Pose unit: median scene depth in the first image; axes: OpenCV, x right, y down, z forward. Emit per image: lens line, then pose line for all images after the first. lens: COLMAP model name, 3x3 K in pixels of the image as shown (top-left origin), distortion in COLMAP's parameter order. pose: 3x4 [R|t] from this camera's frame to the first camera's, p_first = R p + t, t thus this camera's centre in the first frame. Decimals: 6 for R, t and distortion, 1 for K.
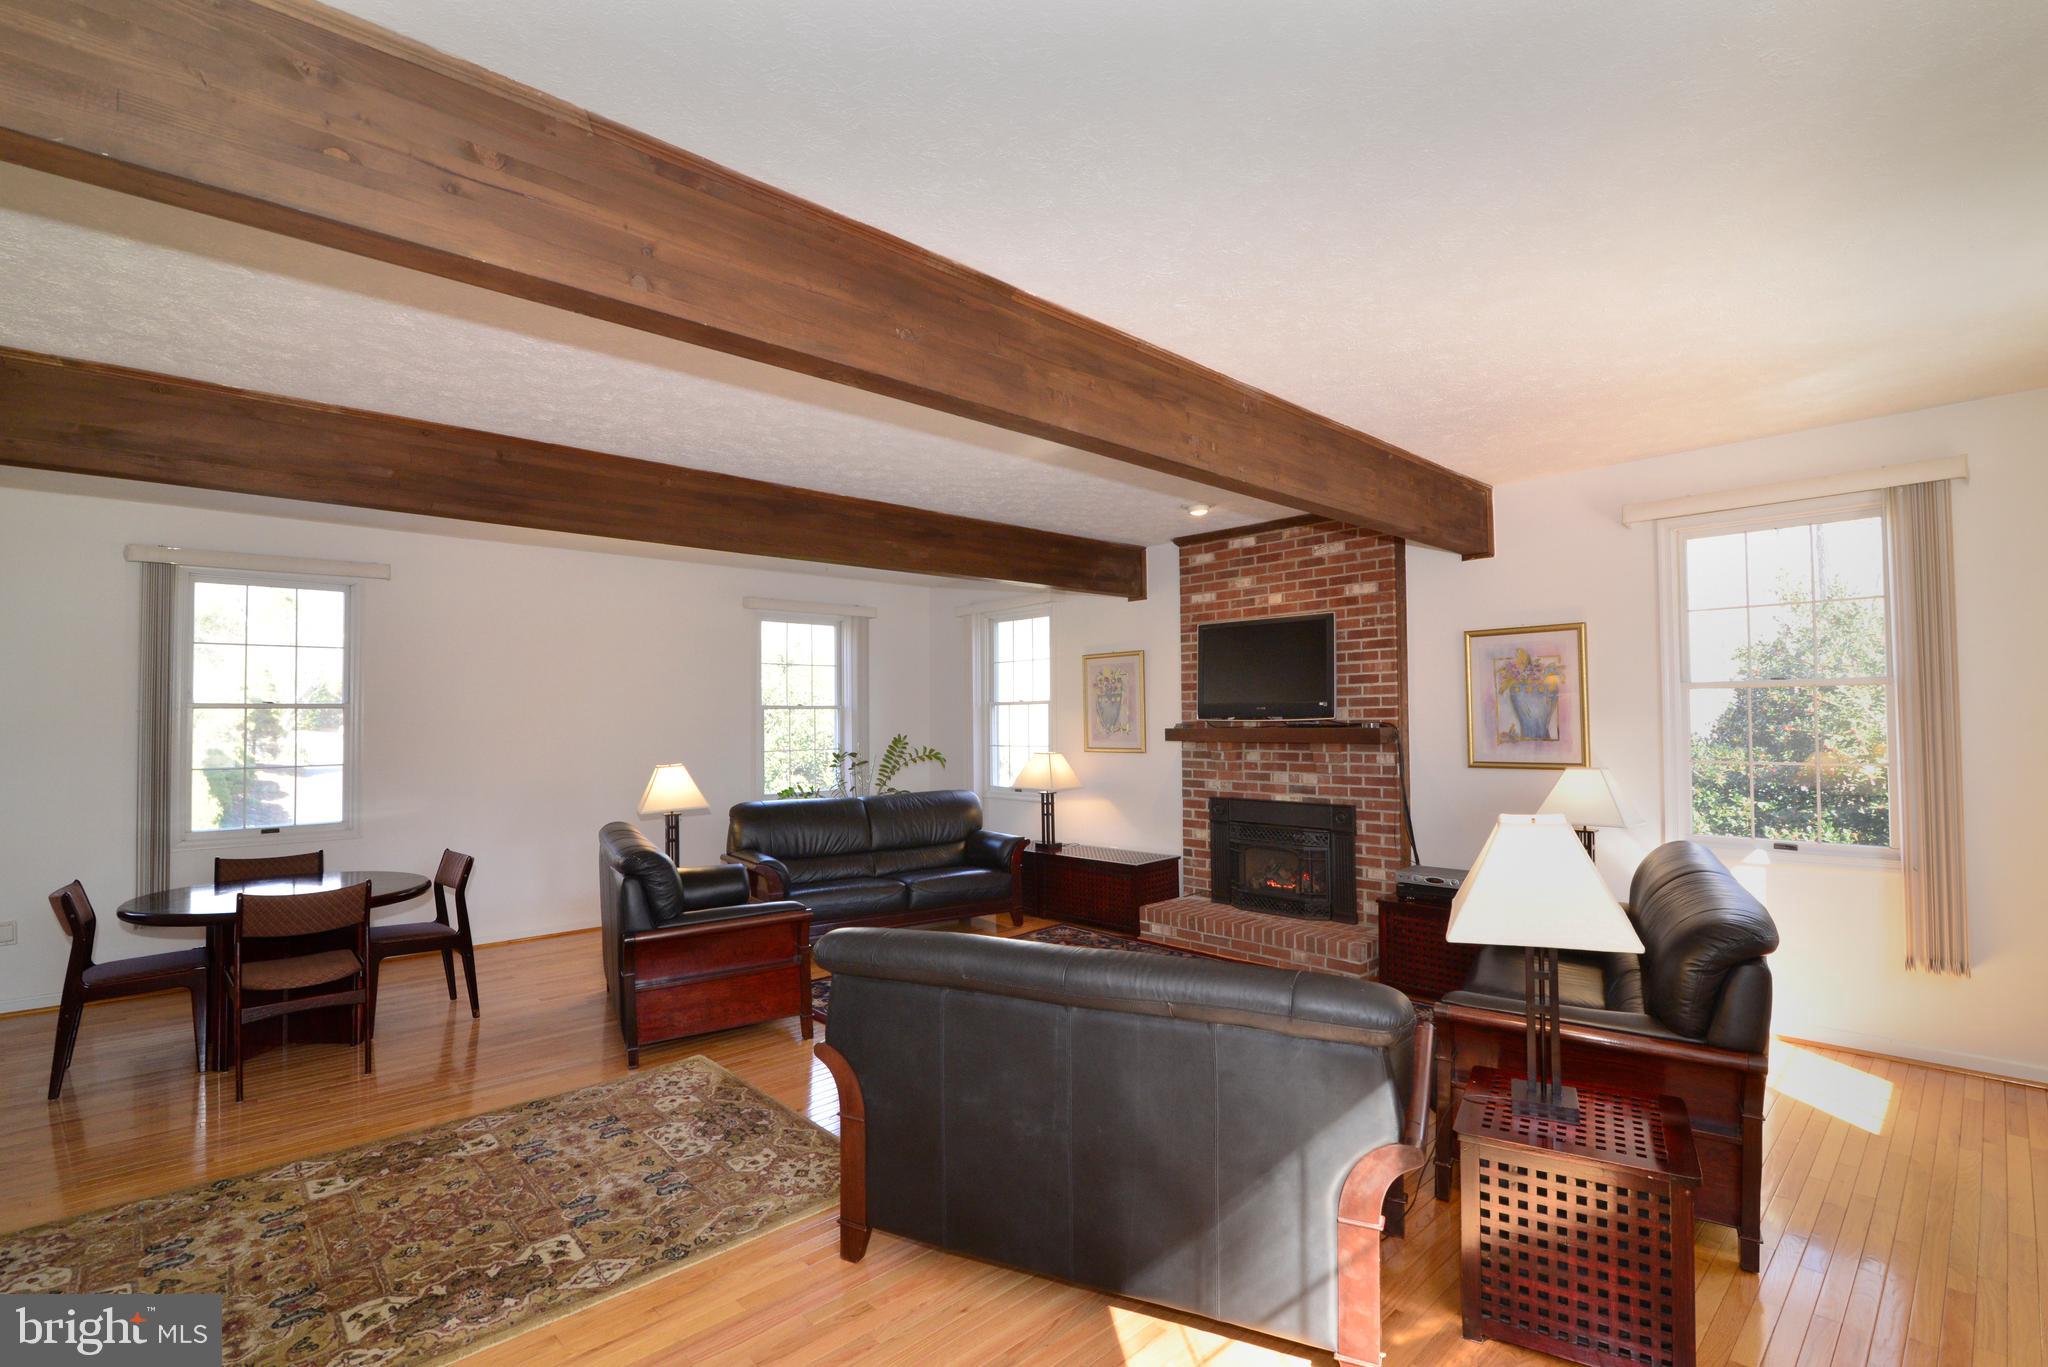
lens RADIAL K [[925.9, 0, 1016.6], [0, 925.9, 691.1], [0, 0, 1]] dist [-0.014789, 0.001127]
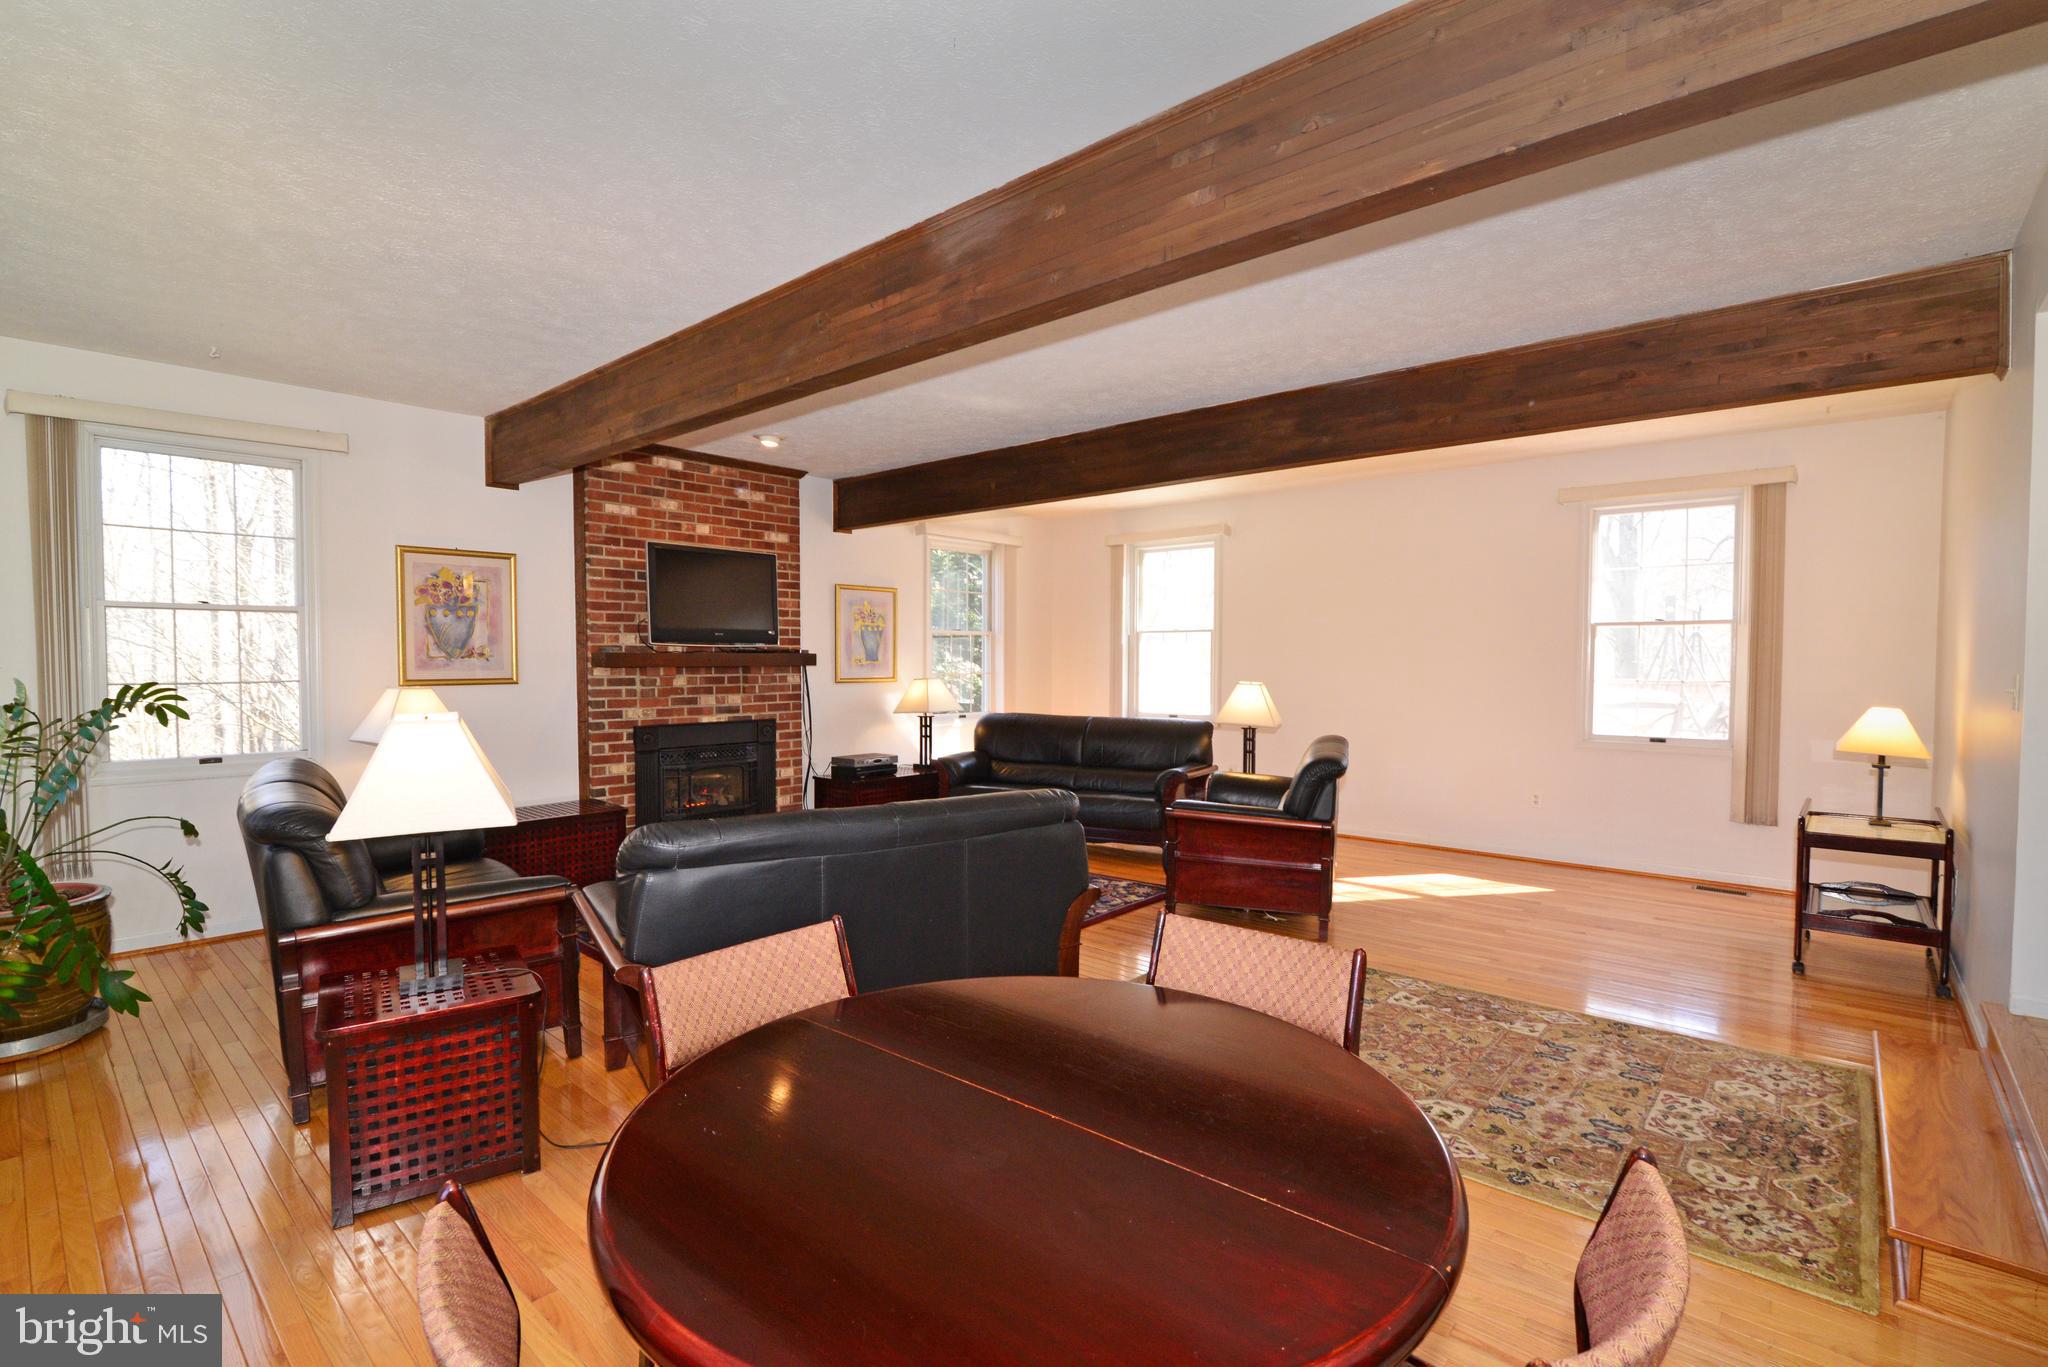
lens RADIAL K [[925.9, 0, 1016.1], [0, 925.9, 688.5], [0, 0, 1]] dist [-0.014789, 0.001127]
pose [[-0.091107, -0.021169, 0.995616, -0.821598], [-0.030625, 0.999361, 0.018446, 0.051259], [-0.995370, -0.028810, -0.091697, 0.770294]]
